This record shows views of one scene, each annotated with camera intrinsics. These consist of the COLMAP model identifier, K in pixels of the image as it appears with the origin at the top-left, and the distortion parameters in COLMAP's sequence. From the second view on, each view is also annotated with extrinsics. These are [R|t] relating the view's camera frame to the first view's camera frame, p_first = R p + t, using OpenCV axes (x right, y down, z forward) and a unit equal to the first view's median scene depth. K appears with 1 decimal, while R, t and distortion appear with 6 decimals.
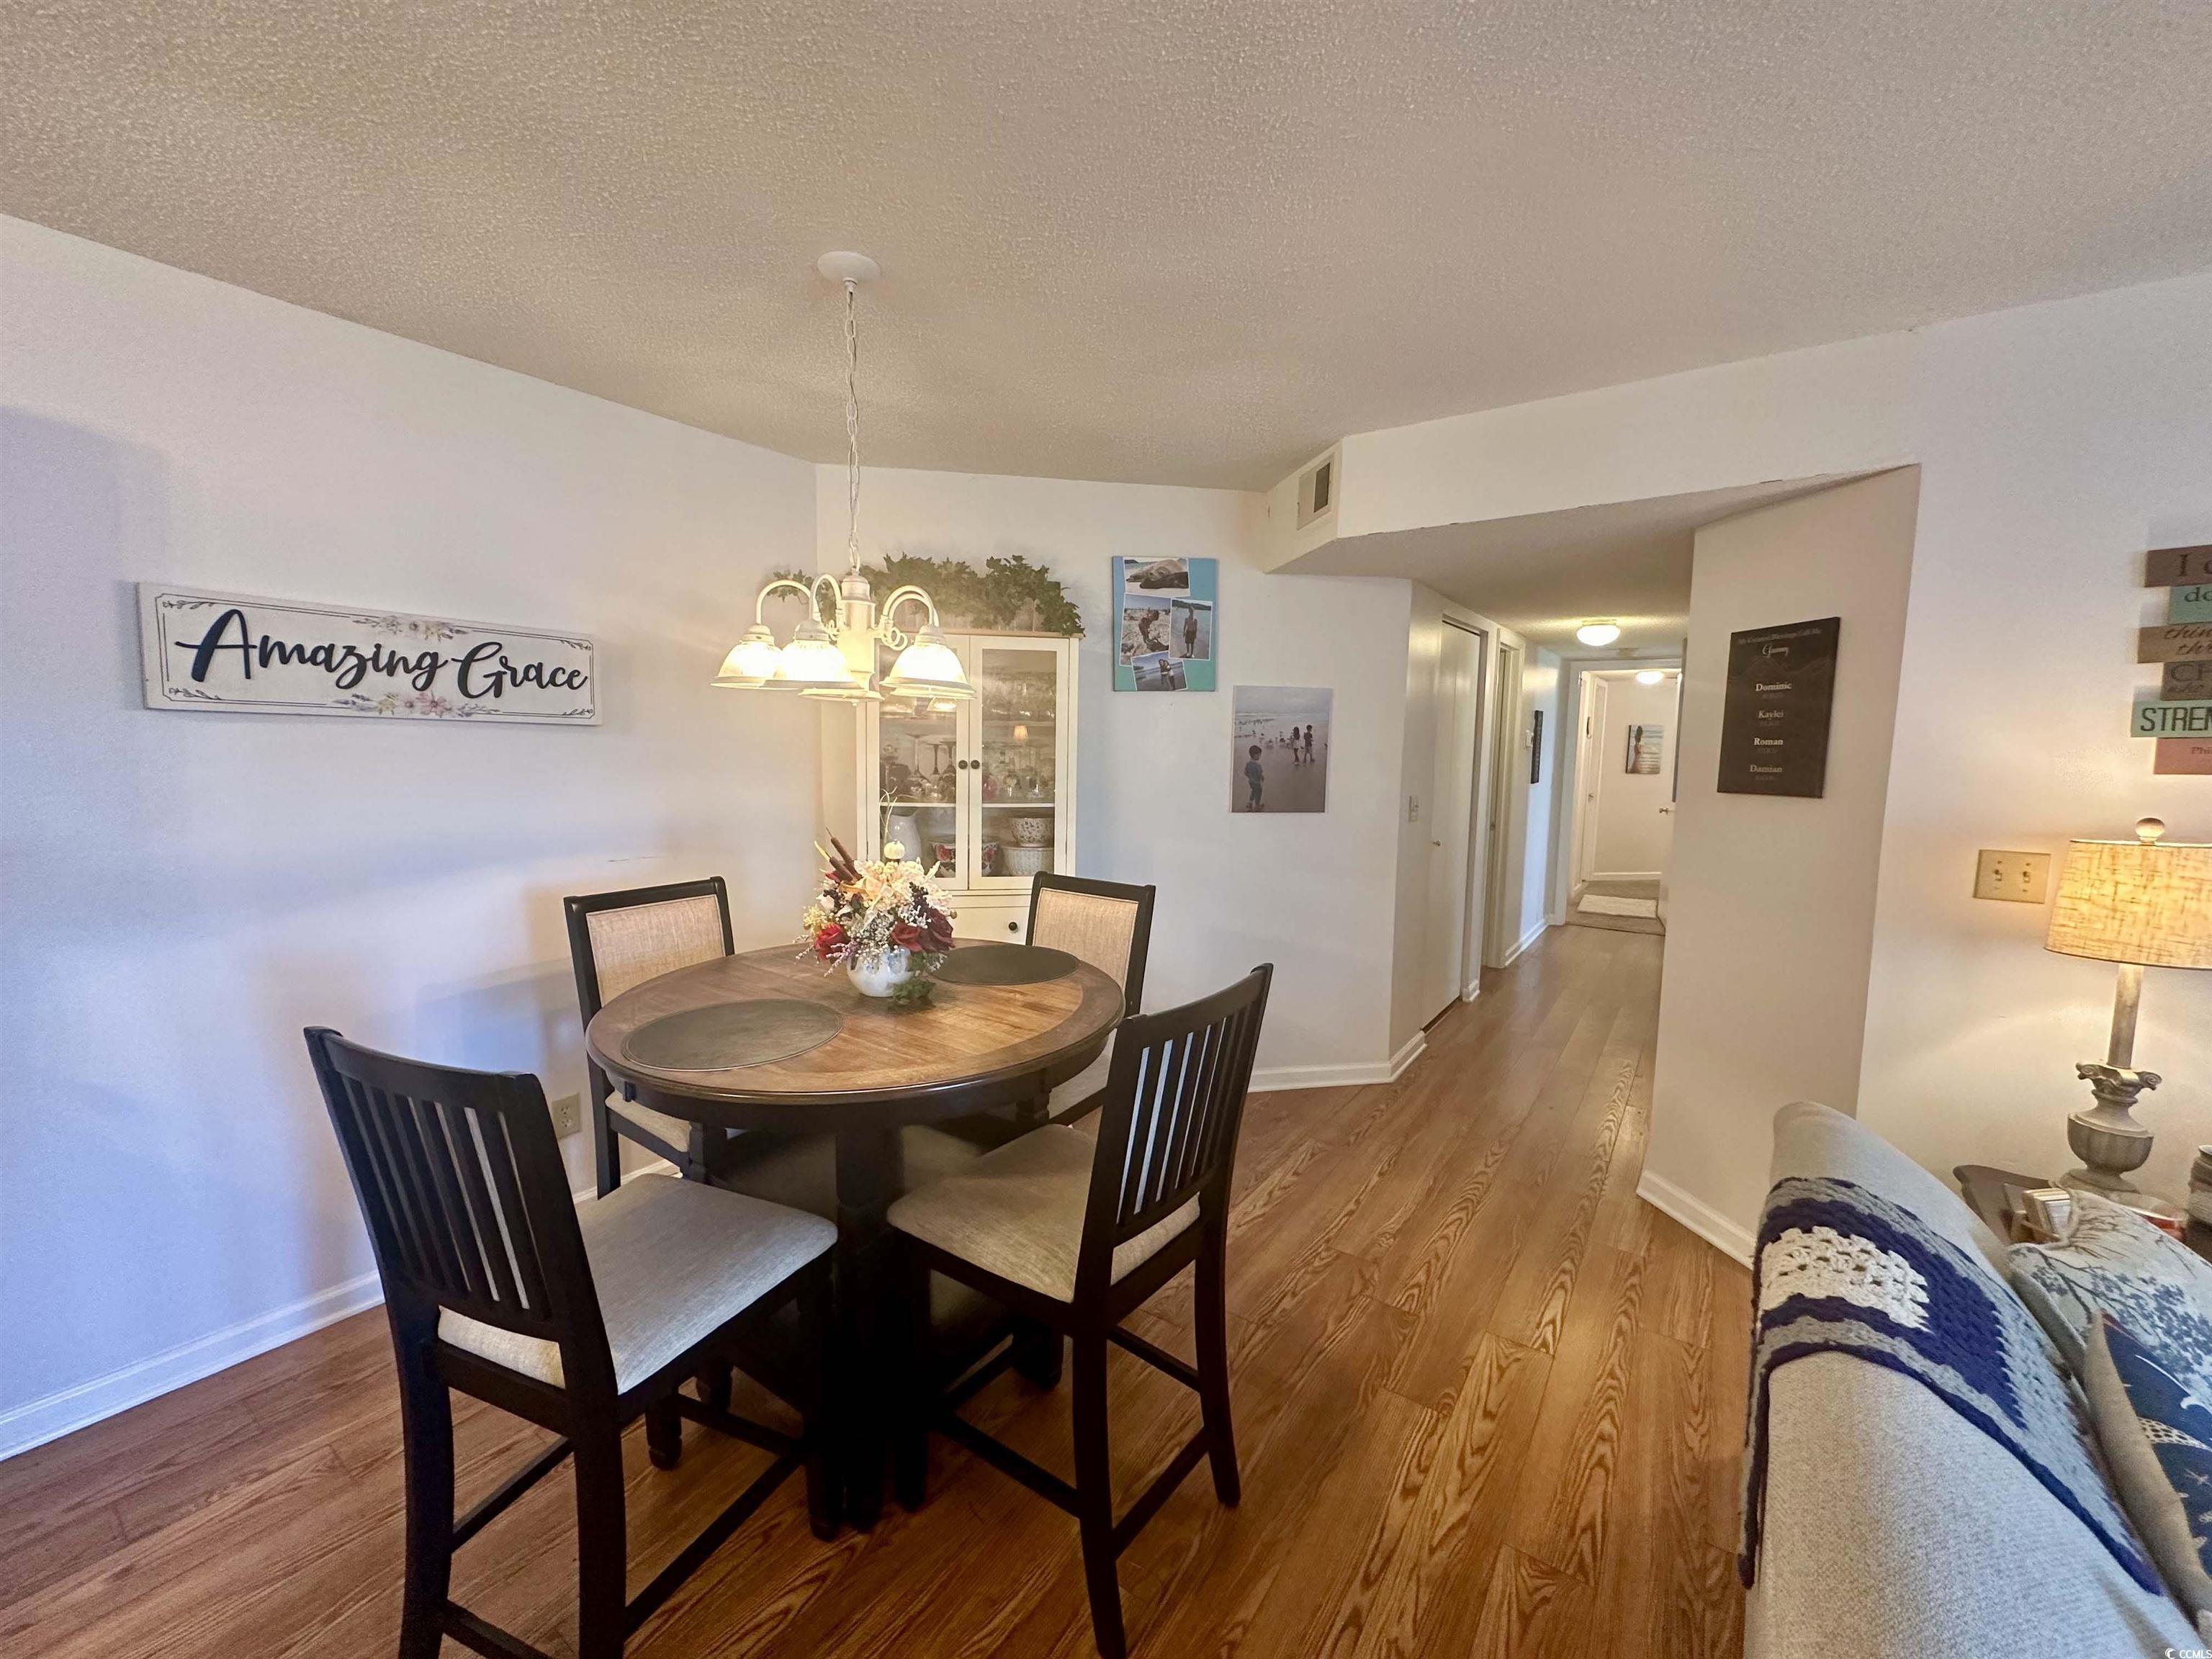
lens RADIAL K [[878.2, 0, 1109.5], [0, 878.2, 831.5], [0, 0, 1]] dist [-0.000966, 0.000287]
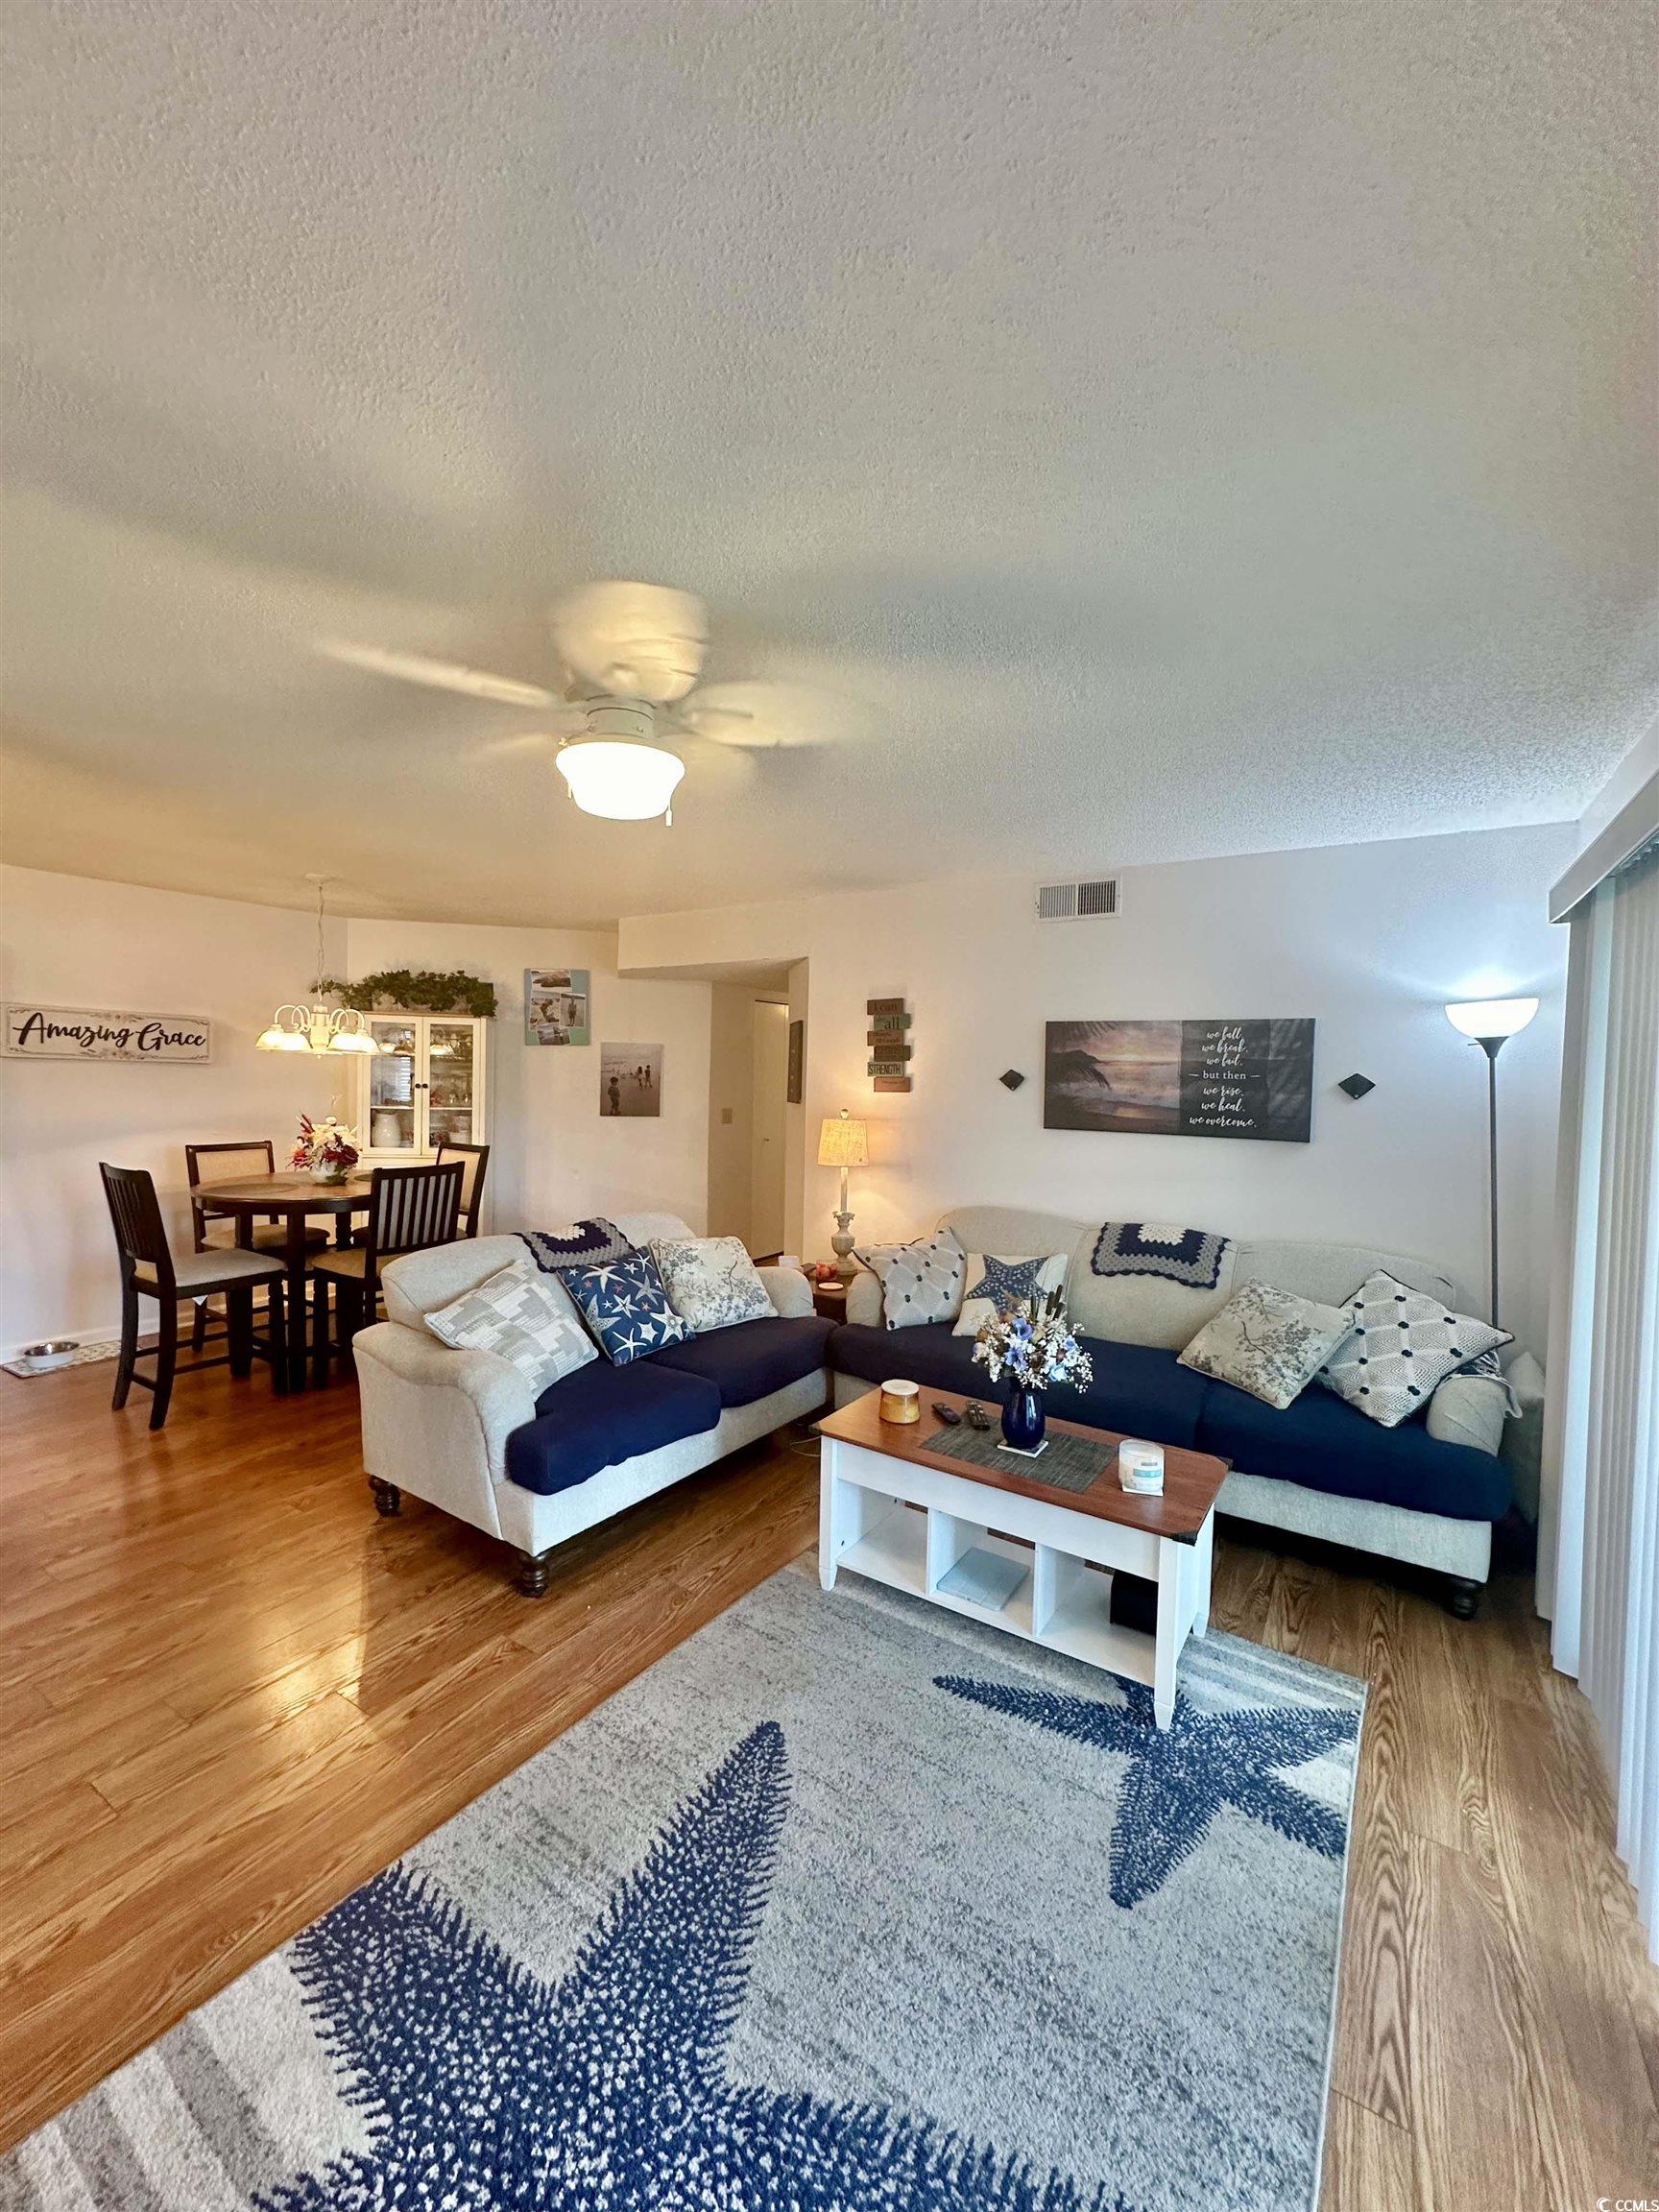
lens RADIAL K [[878.2, 0, 829.5], [0, 878.2, 1104.9], [0, 0, 1]] dist [-0.000966, 0.000287]
pose [[0.998576, 0.007040, 0.052881, 0.517113], [-0.003590, 0.997875, -0.065053, 0.069276], [-0.053226, 0.064771, 0.996480, -0.758245]]
